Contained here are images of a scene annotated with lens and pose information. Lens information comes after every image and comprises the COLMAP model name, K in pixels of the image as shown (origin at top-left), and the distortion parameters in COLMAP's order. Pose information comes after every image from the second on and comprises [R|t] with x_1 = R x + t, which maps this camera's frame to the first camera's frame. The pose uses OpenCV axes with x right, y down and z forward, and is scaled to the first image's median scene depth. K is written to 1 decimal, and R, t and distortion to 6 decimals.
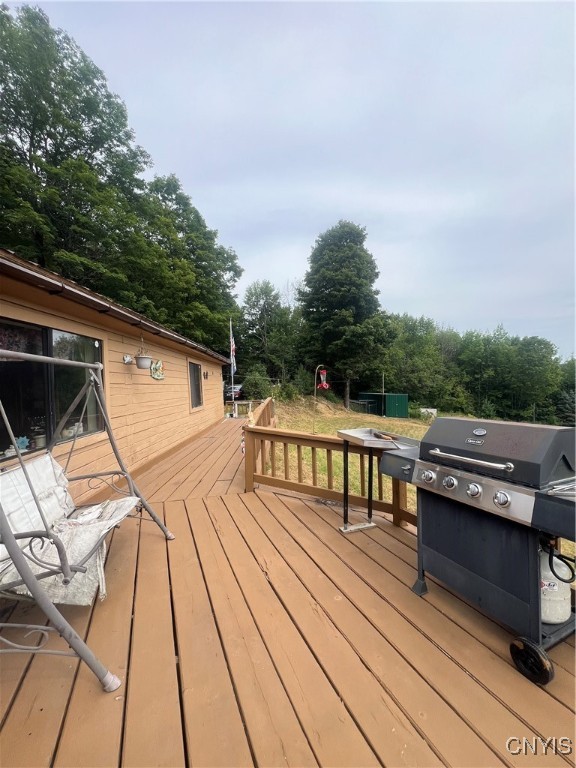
lens RADIAL K [[308.0, 0, 291.2], [0, 308.0, 380.7], [0, 0, 1]] dist [-0.009729, 0.000085]
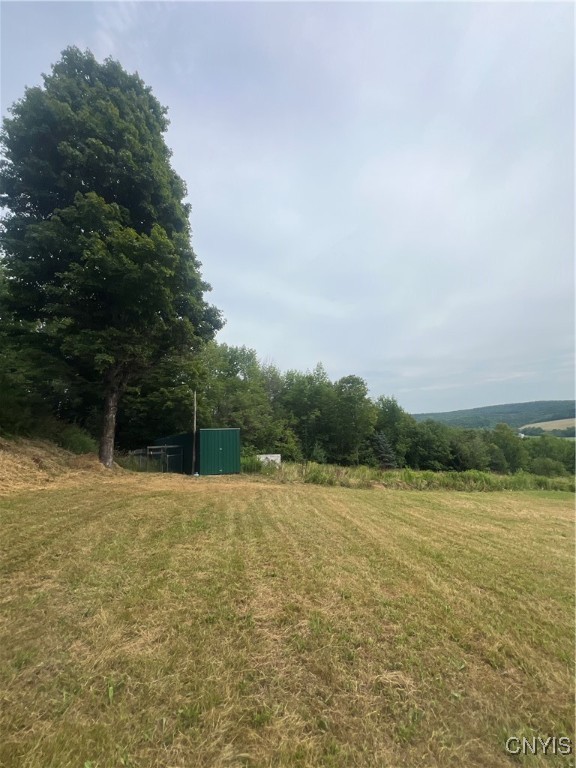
lens RADIAL K [[308.0, 0, 288.2], [0, 308.0, 383.0], [0, 0, 1]] dist [-0.009729, 0.000085]
pose [[0.834437, 0.062925, 0.547498, 0.143015], [0.039388, 0.984110, -0.173137, 0.061241], [-0.549693, 0.166037, 0.818700, 0.480899]]
